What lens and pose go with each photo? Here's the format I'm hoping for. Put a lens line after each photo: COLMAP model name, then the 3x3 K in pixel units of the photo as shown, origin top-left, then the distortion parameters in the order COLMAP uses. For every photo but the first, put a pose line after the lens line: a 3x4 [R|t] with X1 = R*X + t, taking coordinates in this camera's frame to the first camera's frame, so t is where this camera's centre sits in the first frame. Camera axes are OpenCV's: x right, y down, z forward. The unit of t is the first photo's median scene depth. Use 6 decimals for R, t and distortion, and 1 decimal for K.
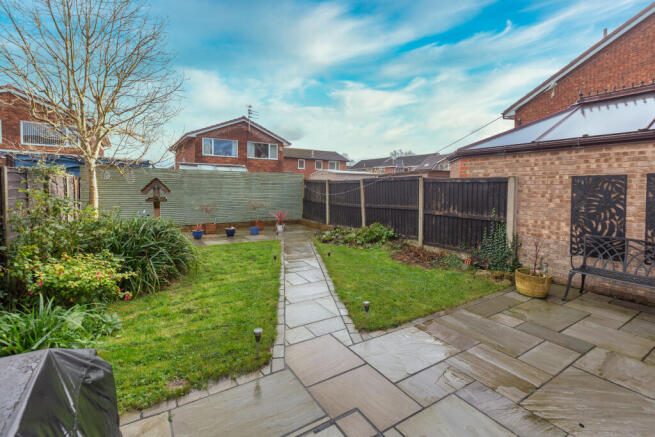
lens RADIAL K [[304.6, 0, 314.8], [0, 304.6, 189.8], [0, 0, 1]] dist [0.000390, -0.000110]
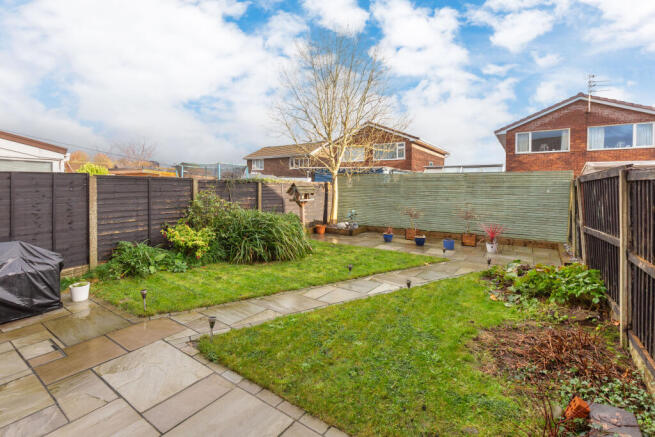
lens RADIAL K [[304.6, 0, 314.8], [0, 304.6, 189.8], [0, 0, 1]] dist [0.000390, -0.000110]
pose [[0.387642, -0.000797, -0.921810, 0.432034], [-0.013257, 0.999891, -0.006440, -0.002275], [0.921715, 0.014717, 0.387590, 0.358047]]
